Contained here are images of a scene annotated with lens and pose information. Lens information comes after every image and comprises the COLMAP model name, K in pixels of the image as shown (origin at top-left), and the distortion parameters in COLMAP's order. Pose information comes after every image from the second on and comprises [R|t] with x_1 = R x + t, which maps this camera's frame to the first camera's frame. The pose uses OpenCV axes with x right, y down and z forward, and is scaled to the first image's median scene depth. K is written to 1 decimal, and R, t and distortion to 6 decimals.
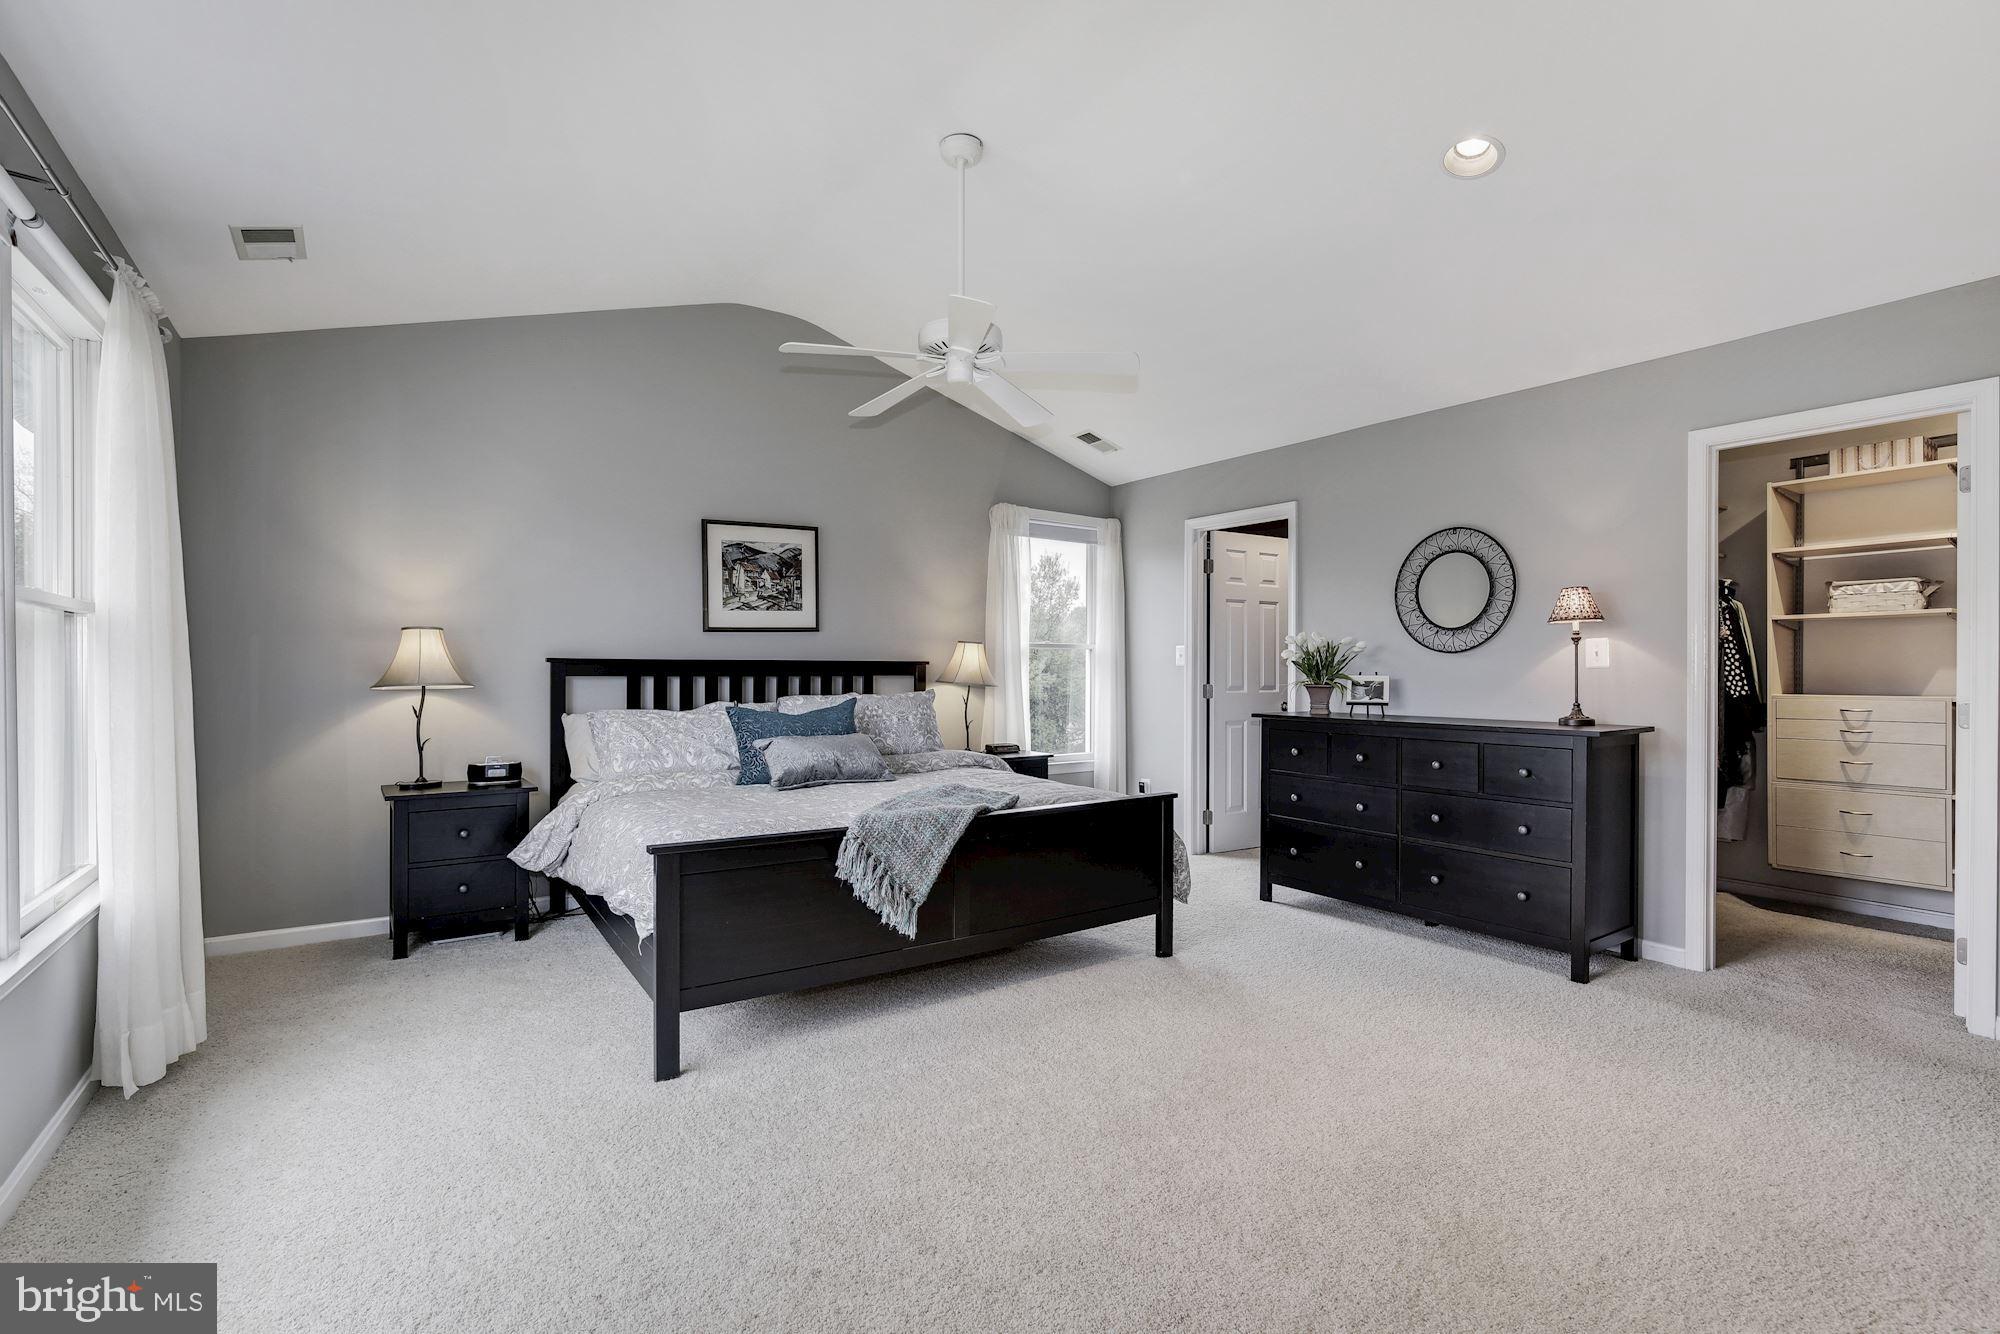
lens RADIAL K [[911.0, 0, 1003.3], [0, 911.0, 673.4], [0, 0, 1]] dist [-0.014739, 0.005381]
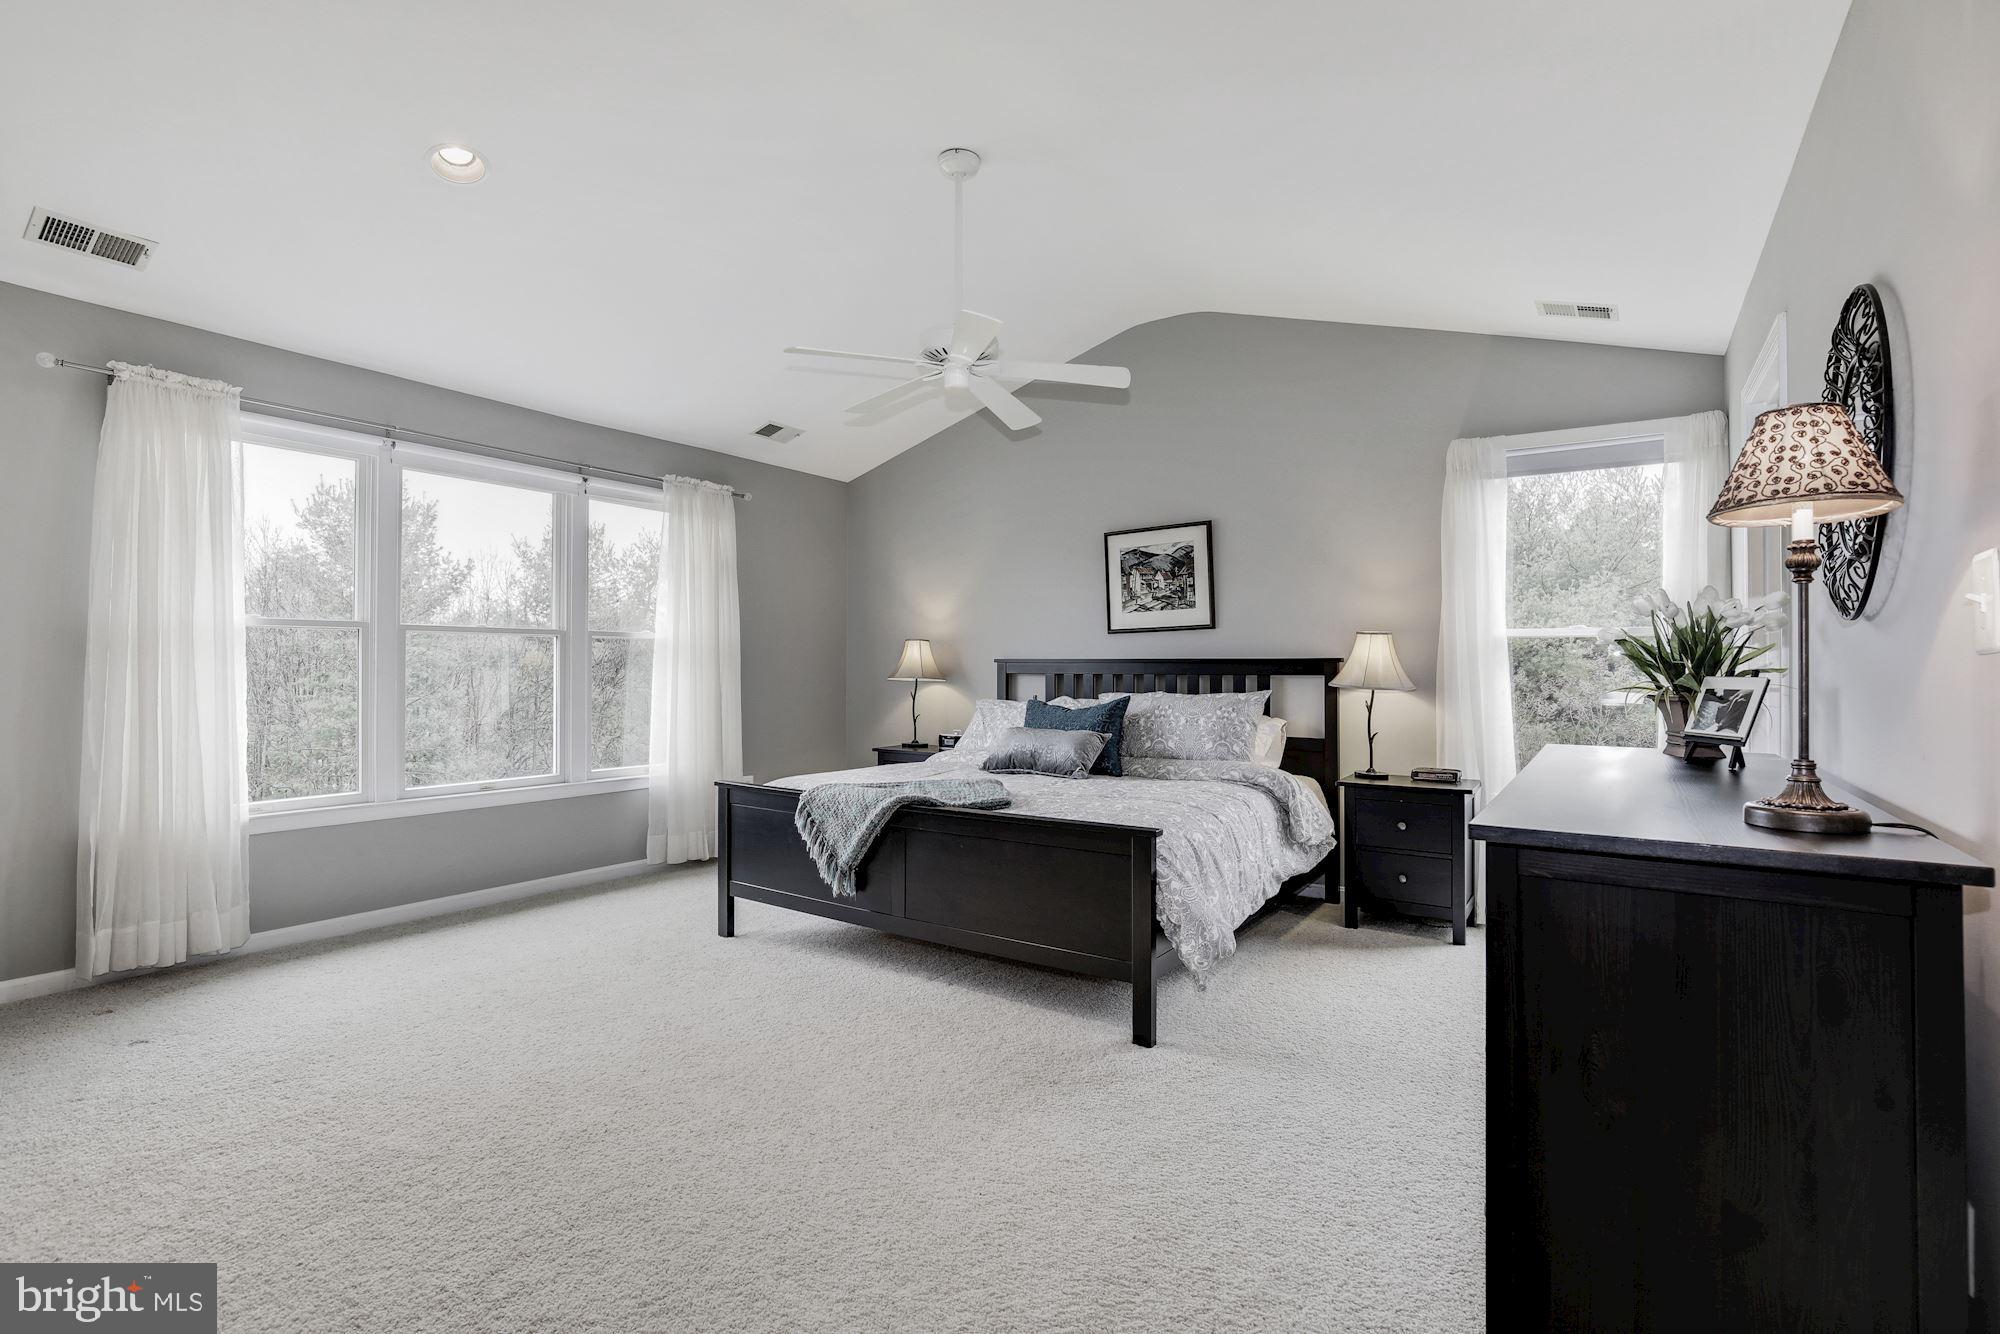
lens RADIAL K [[911.0, 0, 989.3], [0, 911.0, 655.2], [0, 0, 1]] dist [-0.014739, 0.005381]
pose [[0.353945, -0.015345, -0.935140, 0.633996], [-0.008184, 0.999776, -0.019503, 0.002747], [0.935230, 0.014556, 0.353740, 0.458104]]
